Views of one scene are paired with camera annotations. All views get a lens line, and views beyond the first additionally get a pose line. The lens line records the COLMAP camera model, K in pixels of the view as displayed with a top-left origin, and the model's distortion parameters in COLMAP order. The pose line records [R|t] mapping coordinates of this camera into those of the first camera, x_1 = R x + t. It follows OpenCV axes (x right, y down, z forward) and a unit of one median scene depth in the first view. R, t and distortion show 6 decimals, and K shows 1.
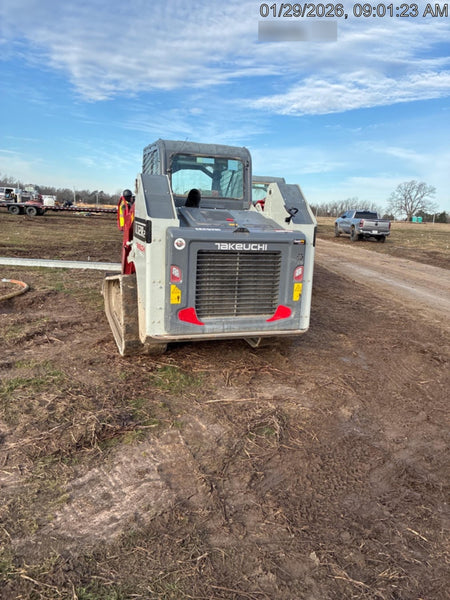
lens RADIAL K [[454.0, 0, 225.0], [0, 454.0, 300.0], [0, 0, 1]] dist [0.010925, 0.002297]
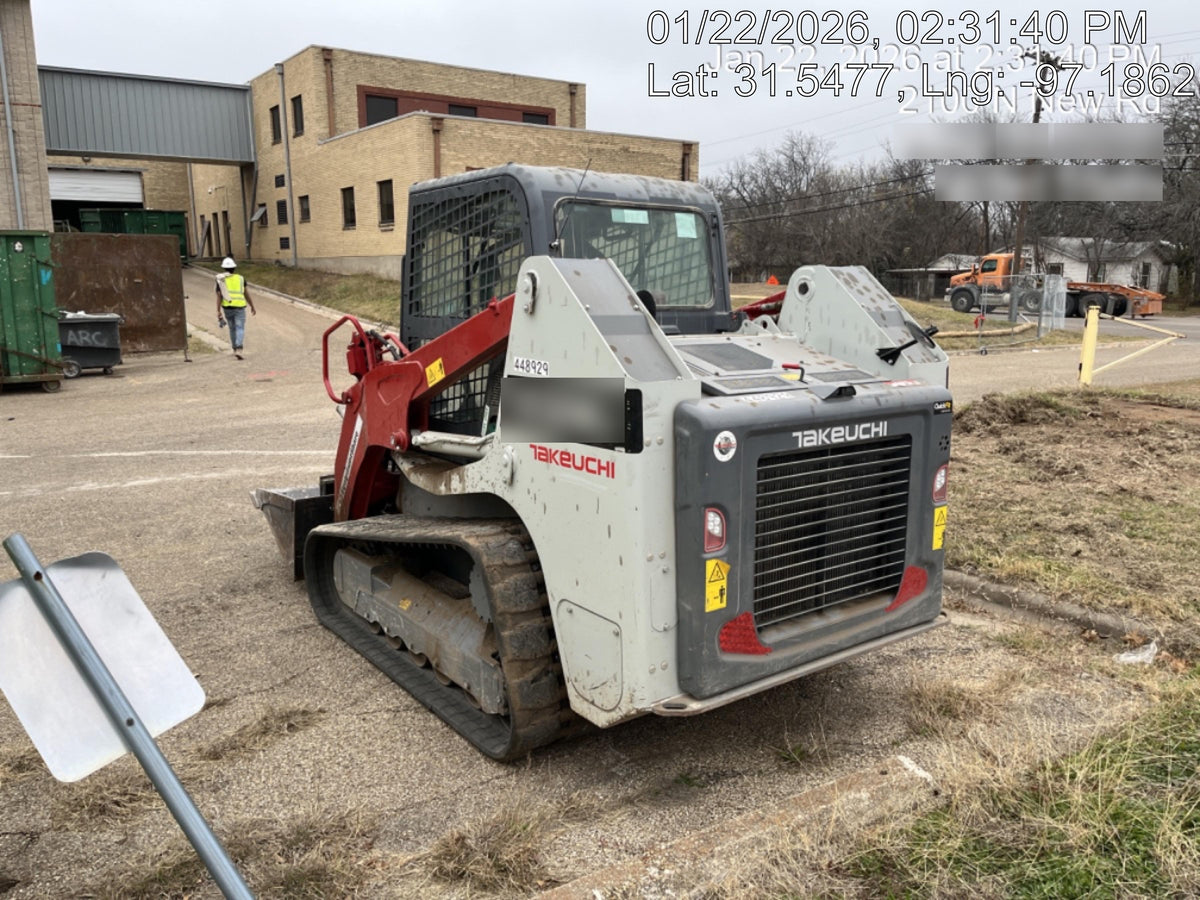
lens RADIAL K [[907.9, 0, 600.0], [0, 907.9, 450.0], [0, 0, 1]] dist [0.010925, 0.002297]
pose [[0.955446, -0.102080, 0.276952, -0.376773], [0.114003, 0.993107, -0.027251, -0.107023], [-0.272261, 0.057610, 0.960497, 0.319236]]
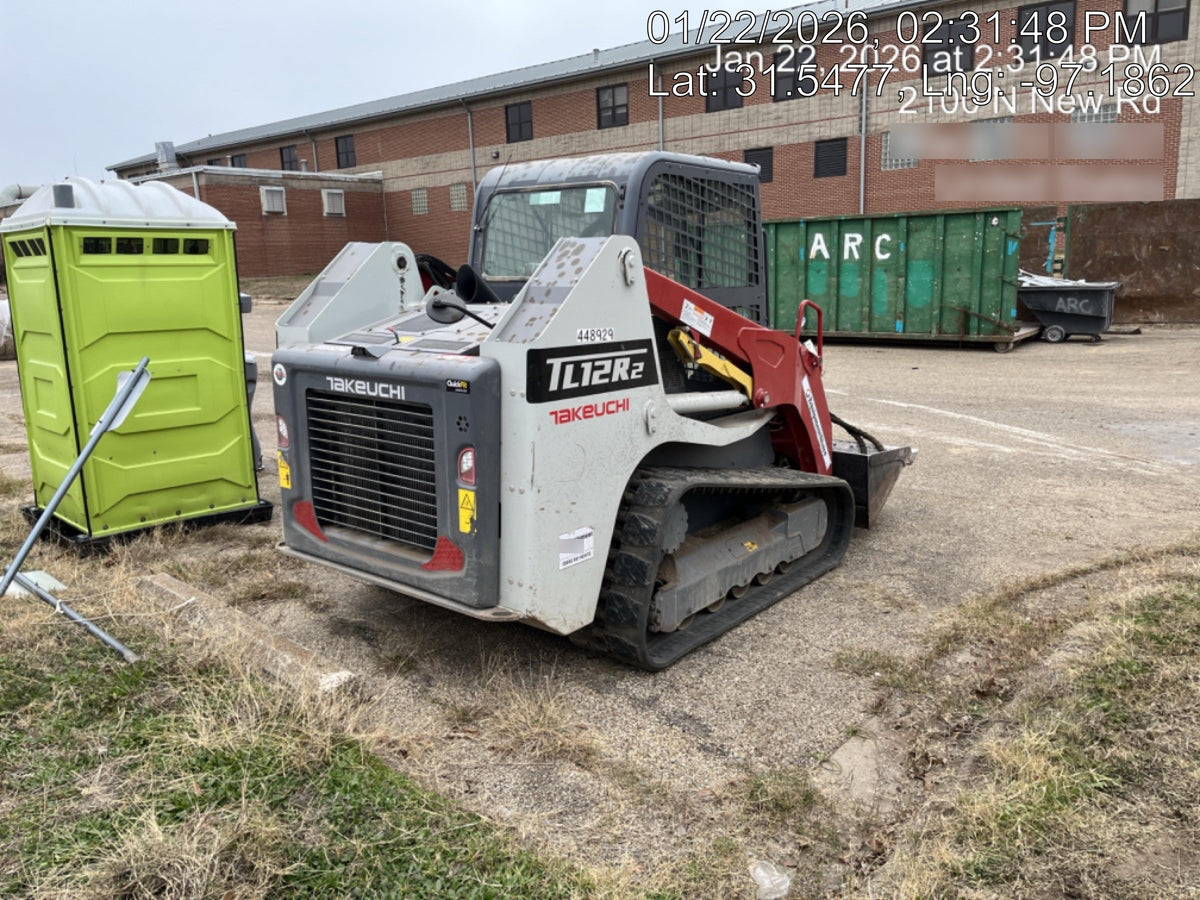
lens RADIAL K [[907.9, 0, 600.0], [0, 907.9, 450.0], [0, 0, 1]] dist [0.010925, 0.002297]
pose [[0.530746, 0.112560, -0.840023, 0.937004], [-0.152334, 0.987670, 0.036097, -0.125455], [0.833728, 0.108805, 0.541349, 0.717266]]
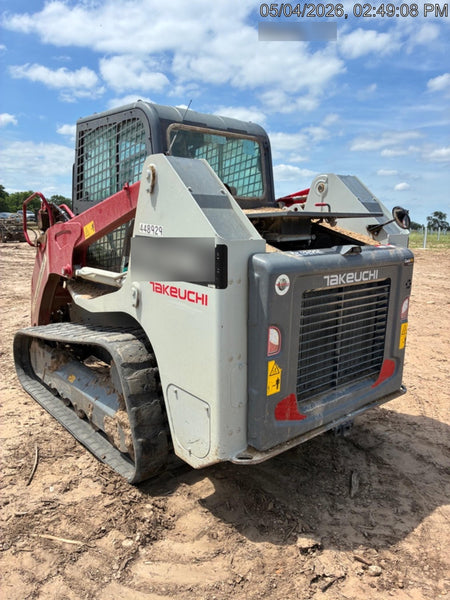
lens RADIAL K [[464.1, 0, 225.0], [0, 464.1, 300.0], [0, 0, 1]] dist [-0.000595, -0.001125]
pose [[0.931835, -0.102741, 0.348033, -0.338343], [0.102544, 0.994546, 0.019040, -0.117556], [-0.348091, 0.017946, 0.937289, 0.489425]]
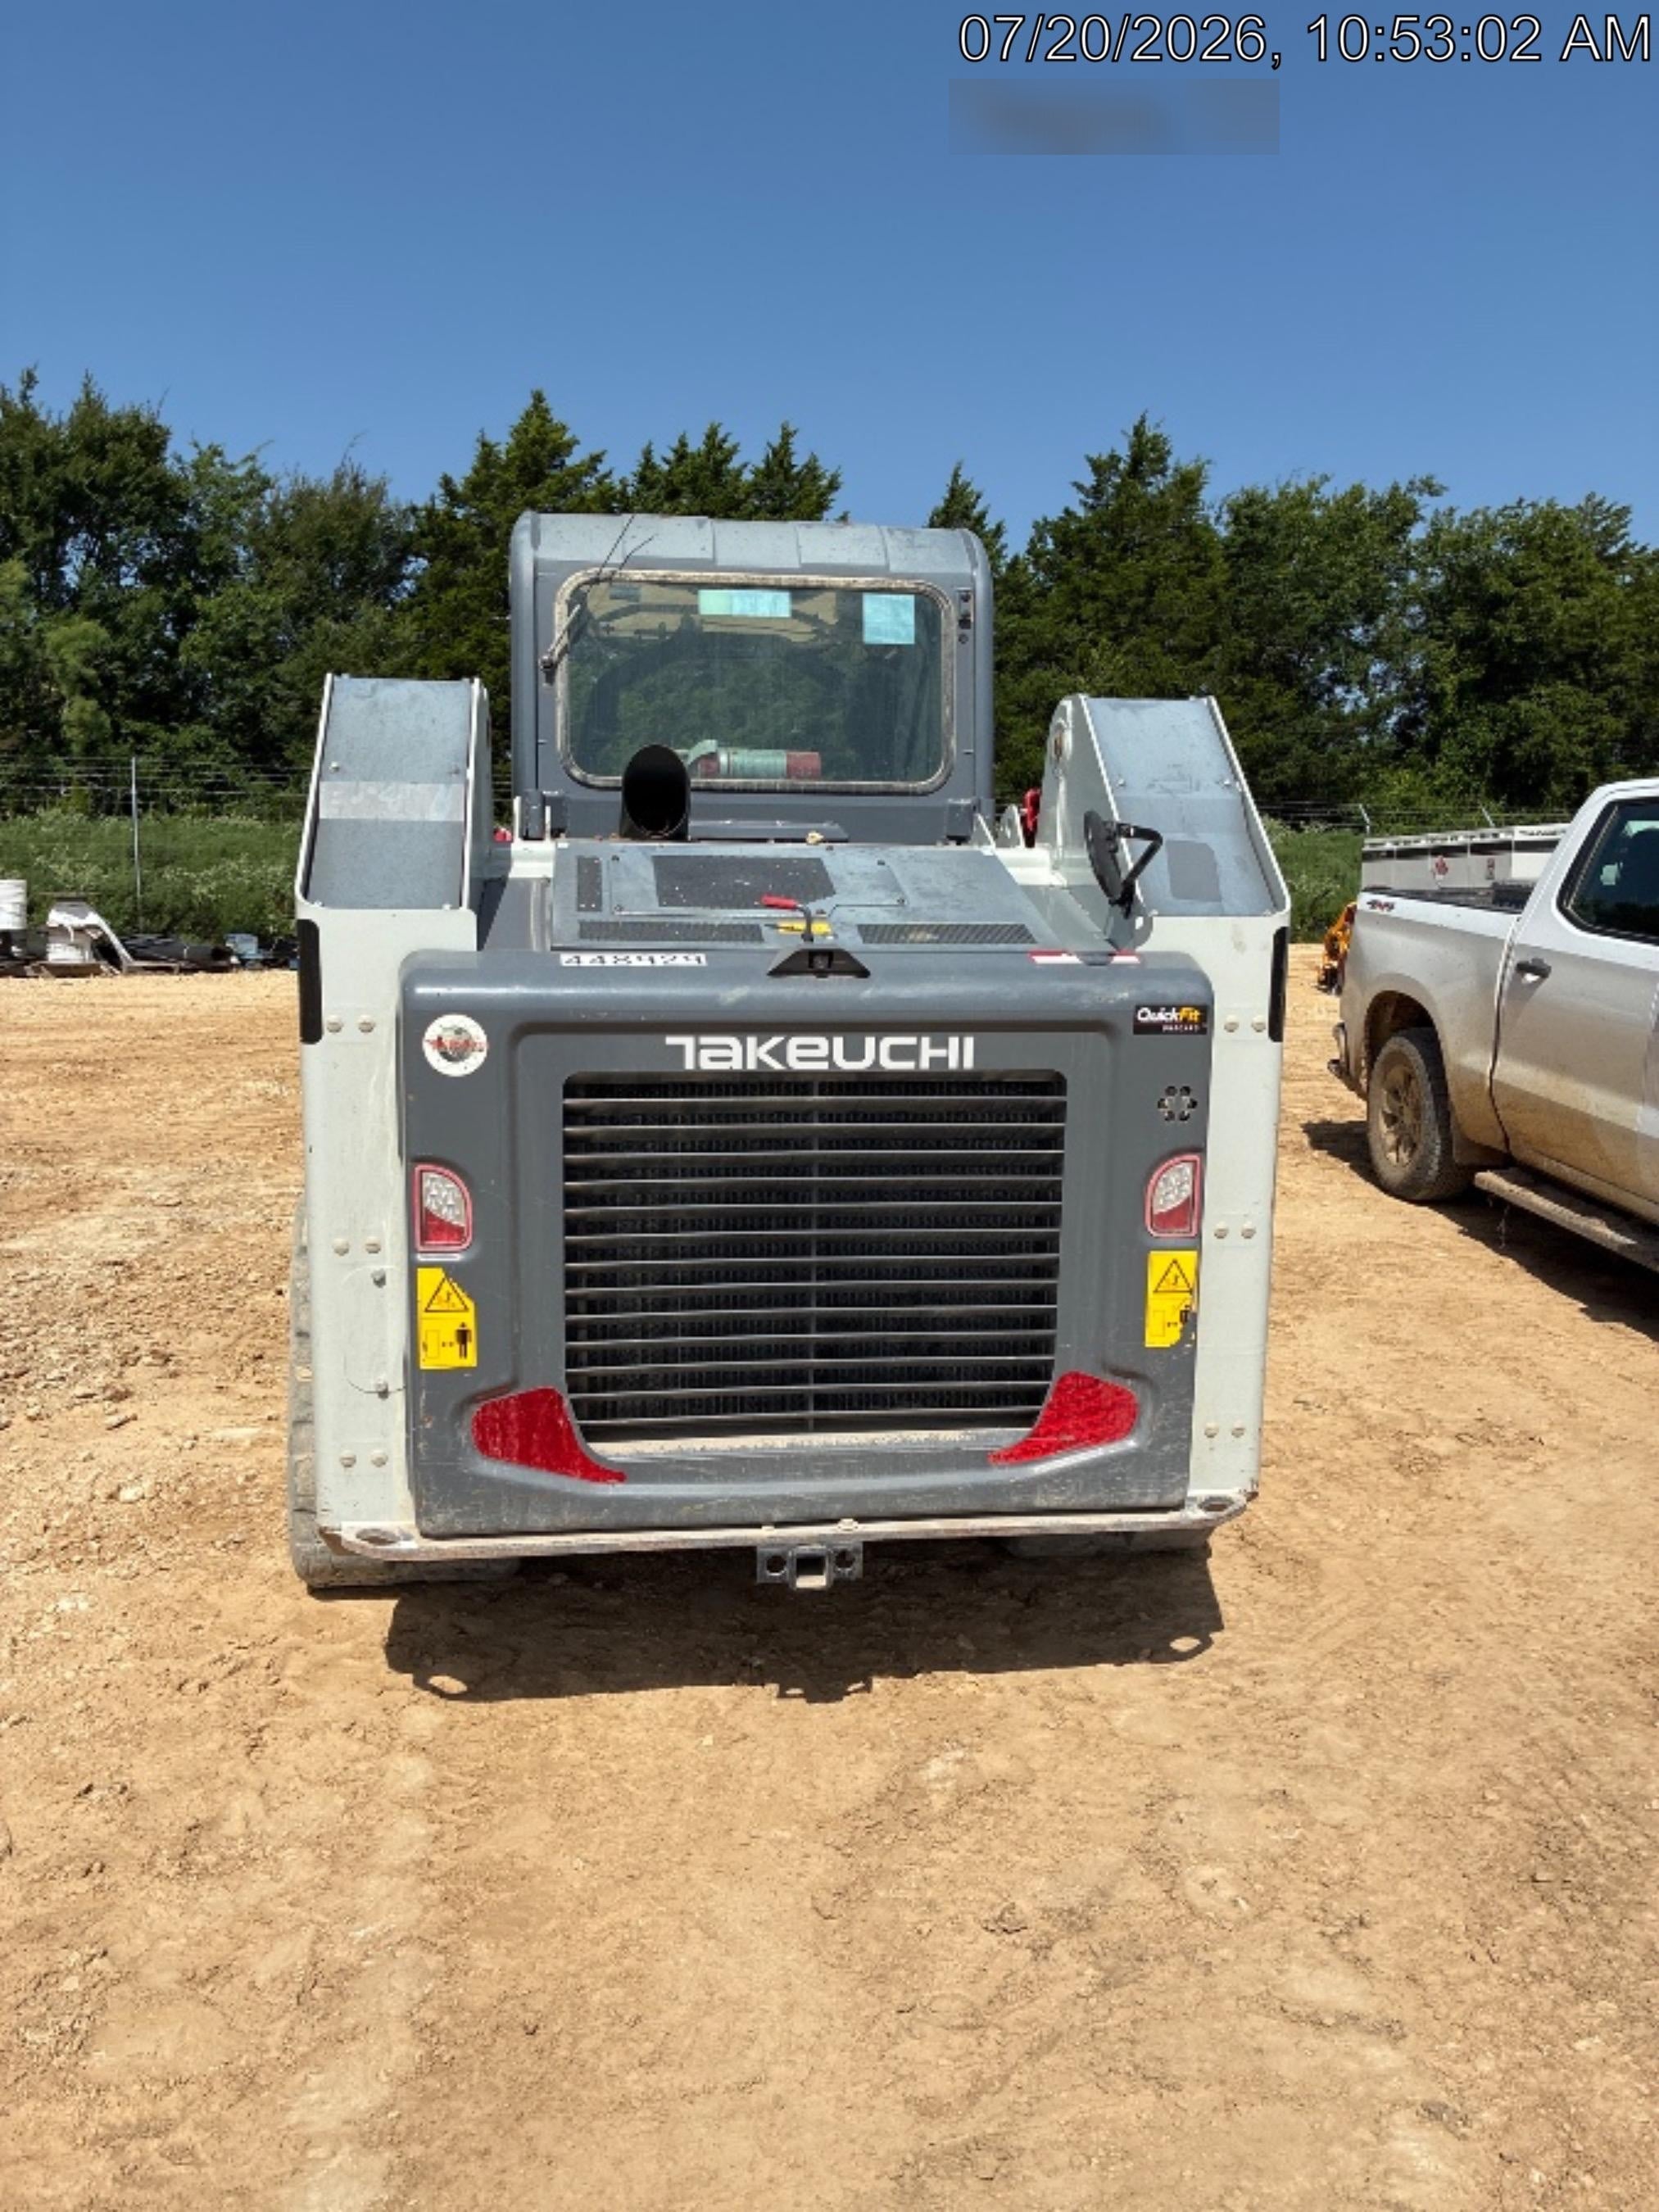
lens RADIAL K [[1634.4, 0, 829.5], [0, 1634.4, 1106.0], [0, 0, 1]] dist [0.215881, 0.000818]
pose [[0.976153, -0.001533, -0.217078, 0.181643], [-0.007898, 0.999062, -0.042574, -0.068962], [0.216940, 0.043274, 0.975225, 0.370818]]
